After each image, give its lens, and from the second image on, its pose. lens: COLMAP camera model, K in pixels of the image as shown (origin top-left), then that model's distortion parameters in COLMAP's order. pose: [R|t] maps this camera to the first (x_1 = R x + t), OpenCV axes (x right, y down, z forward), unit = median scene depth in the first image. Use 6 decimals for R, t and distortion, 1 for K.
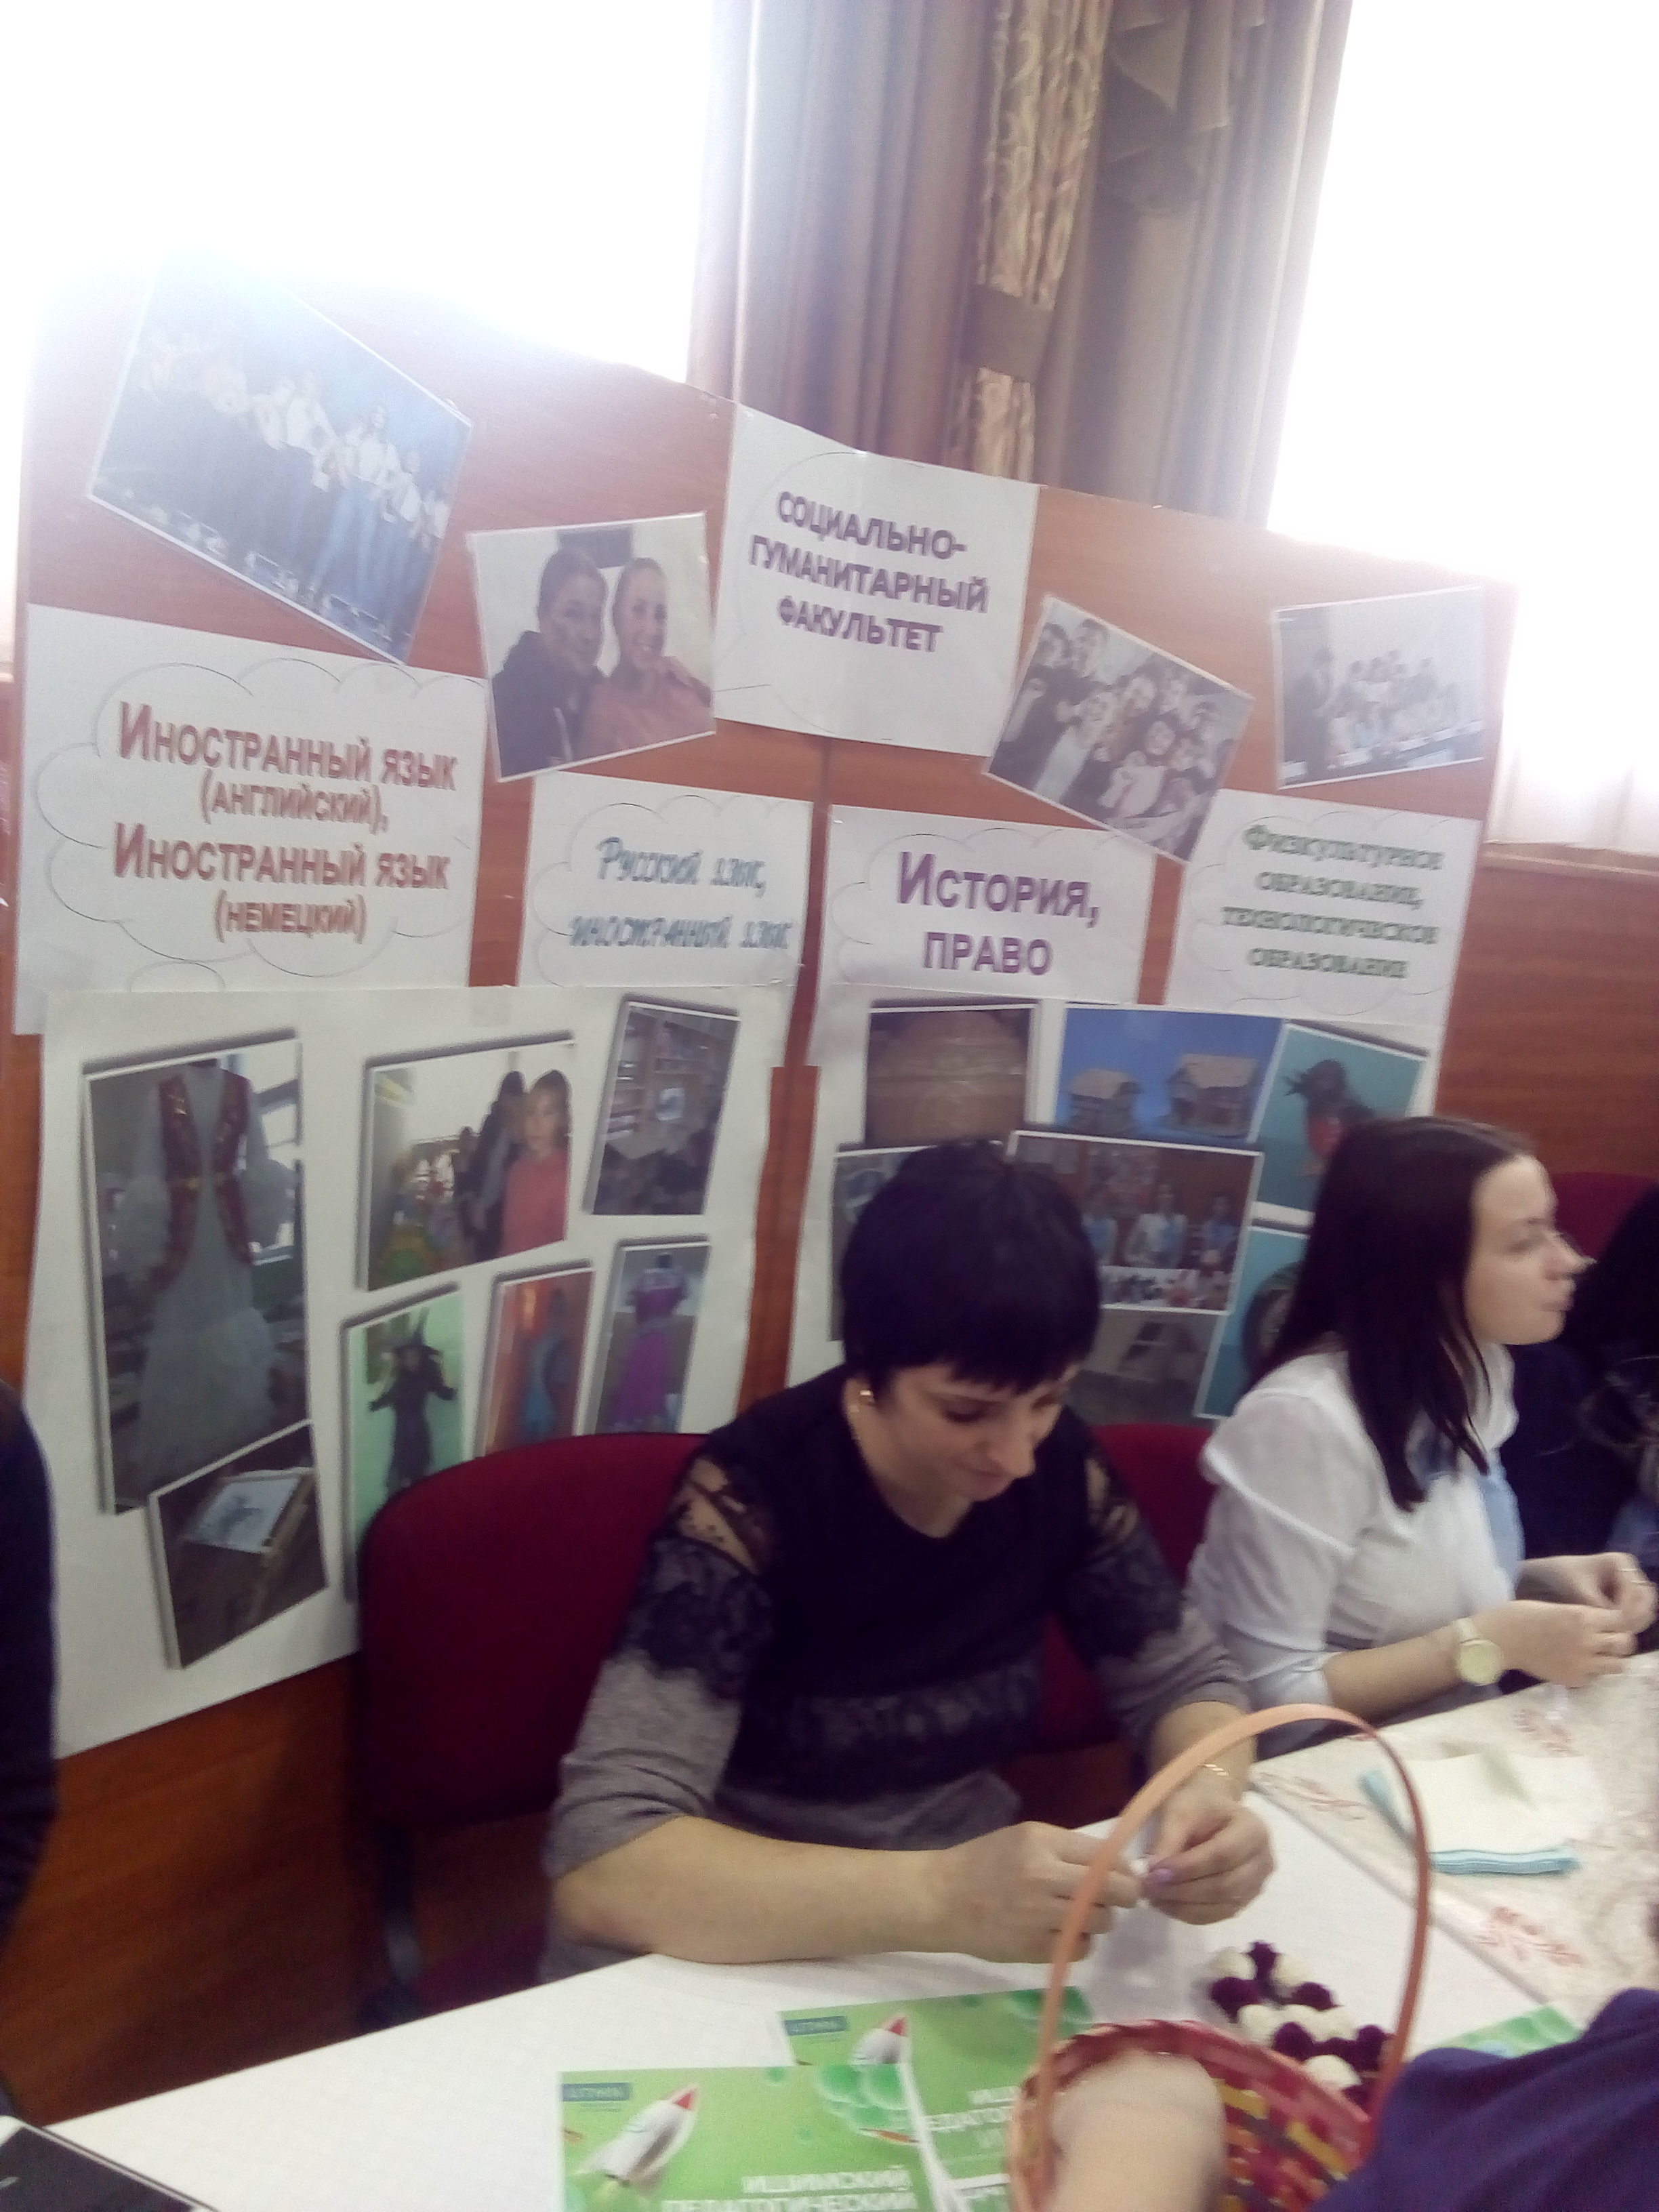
lens RADIAL K [[1801.8, 0, 857.3], [0, 1801.8, 1103.5], [0, 0, 1]] dist [0.060985, -0.078816]
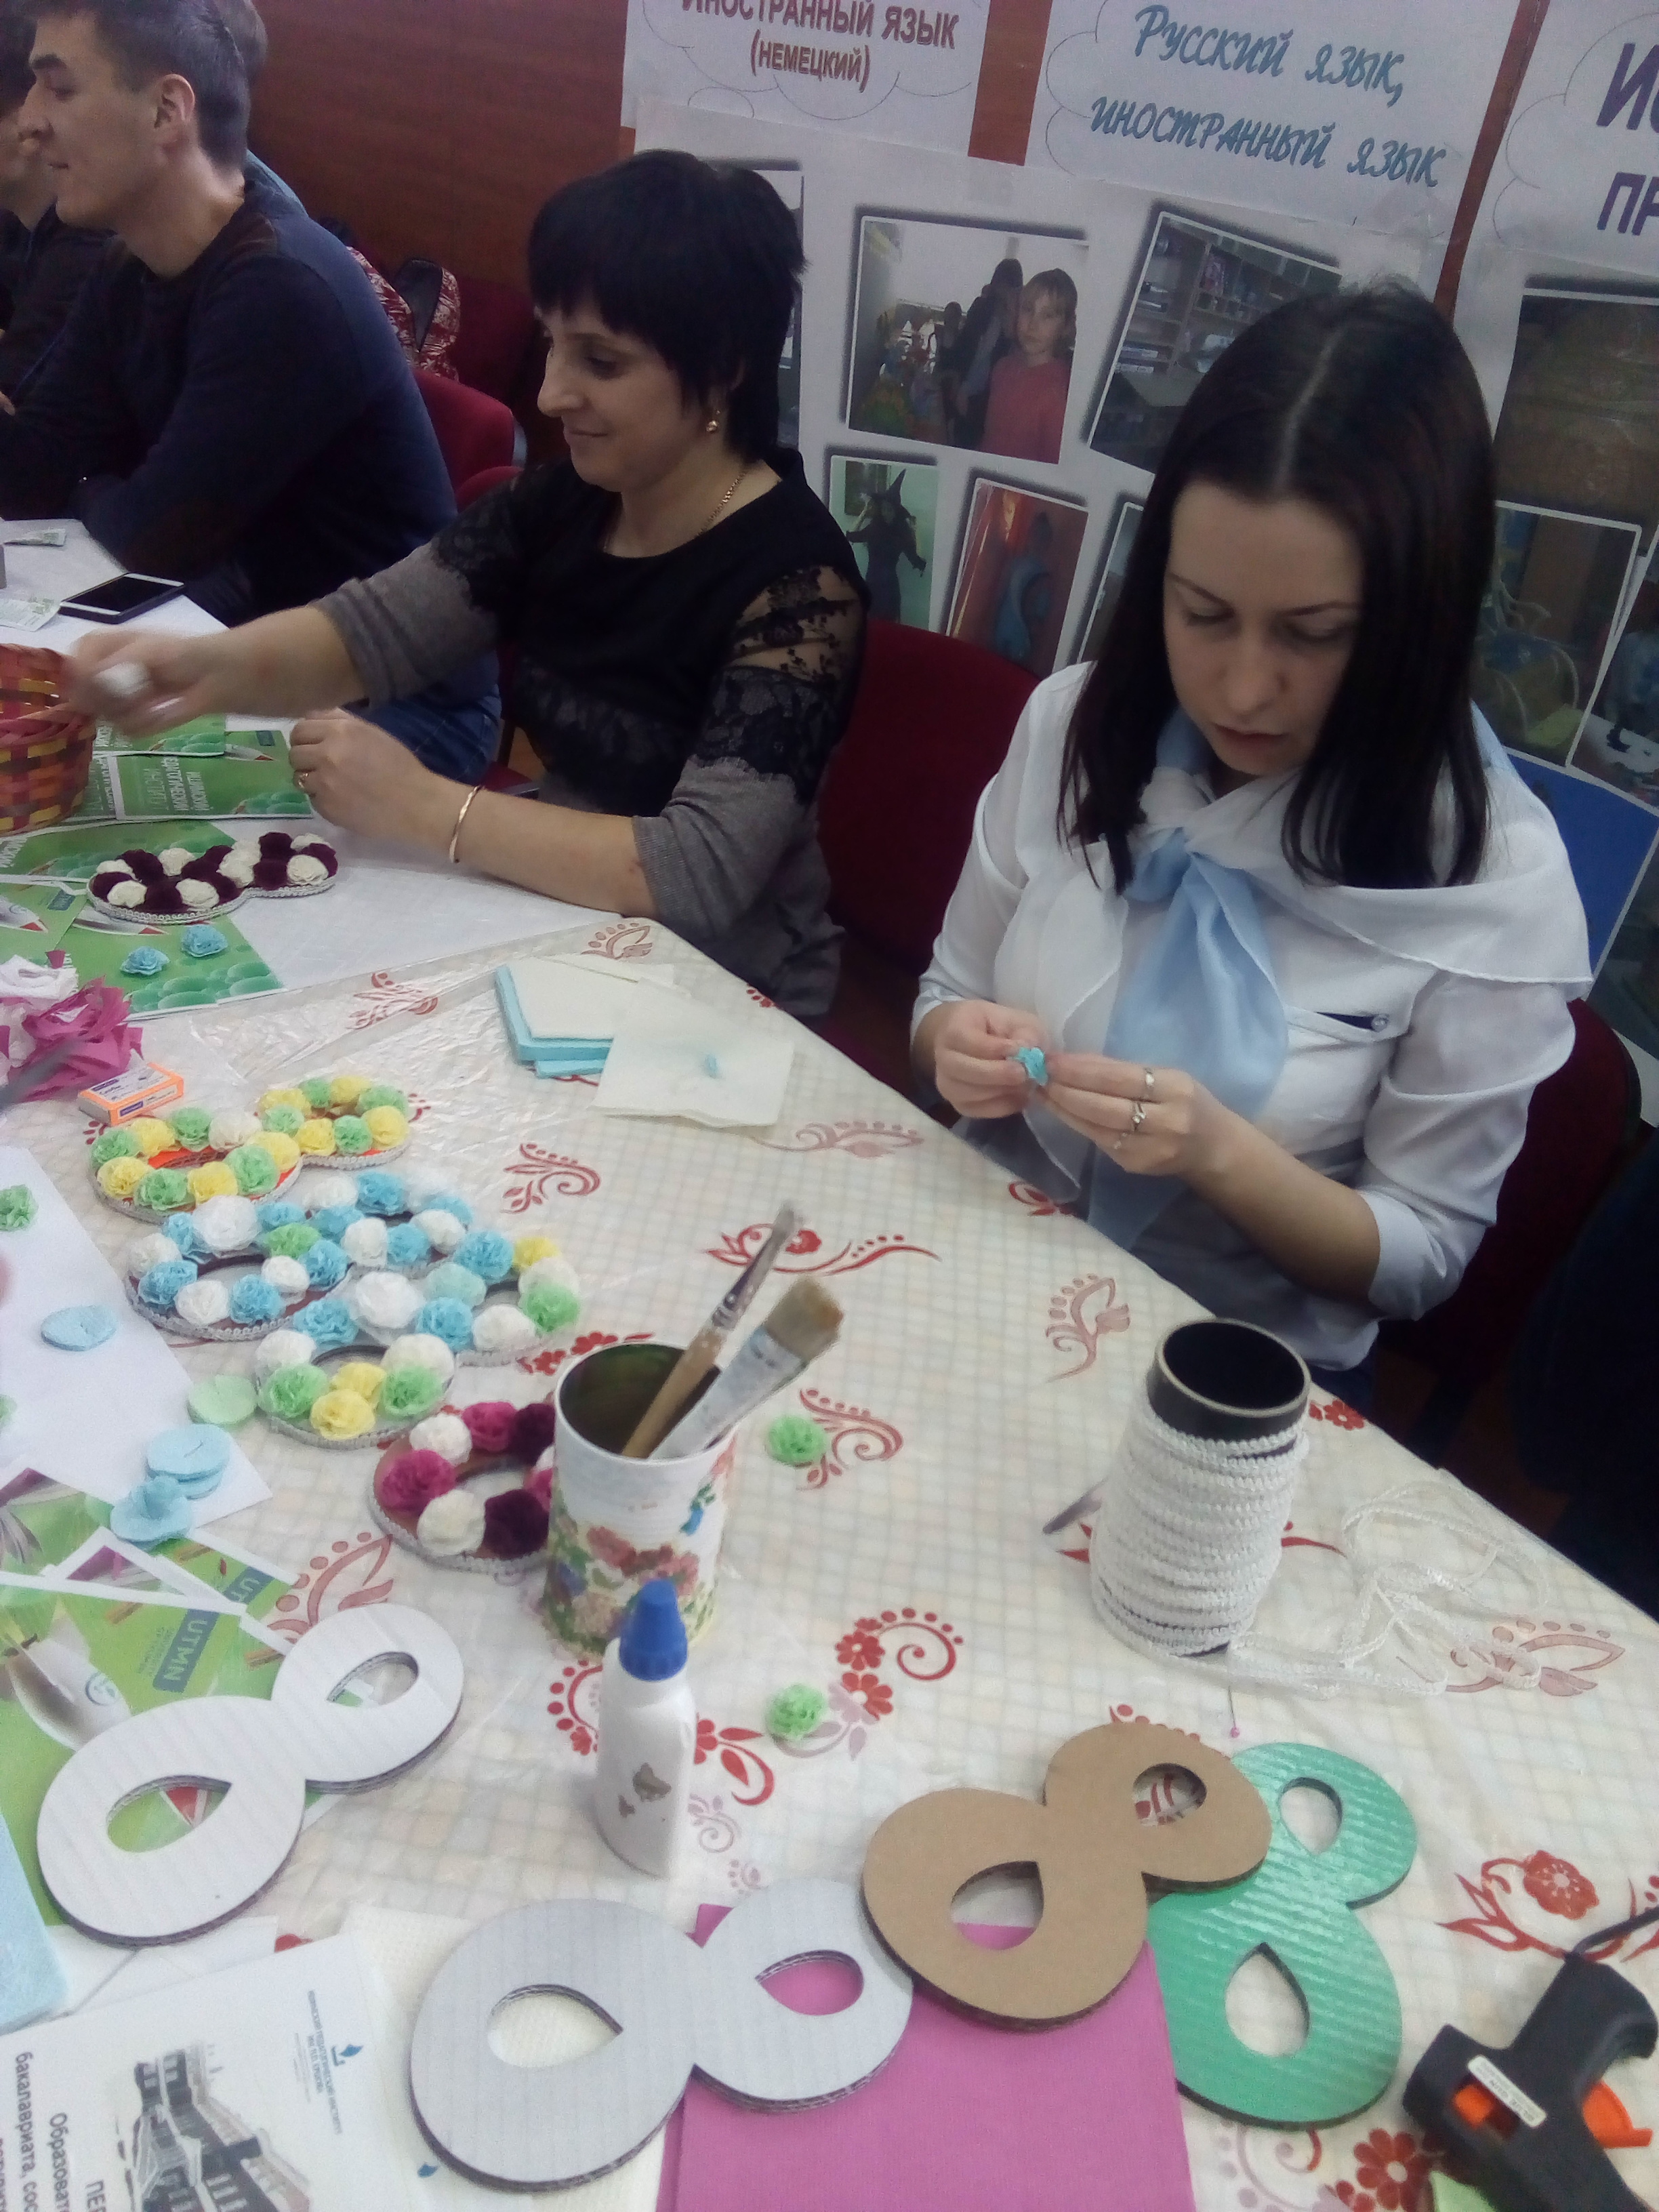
lens RADIAL K [[1801.8, 0, 857.3], [0, 1801.8, 1103.5], [0, 0, 1]] dist [0.060985, -0.078816]
pose [[0.086138, 0.388419, -0.917448, 0.949320], [-0.290428, 0.890665, 0.349811, 0.074669], [0.953012, 0.236321, 0.189528, 0.818034]]
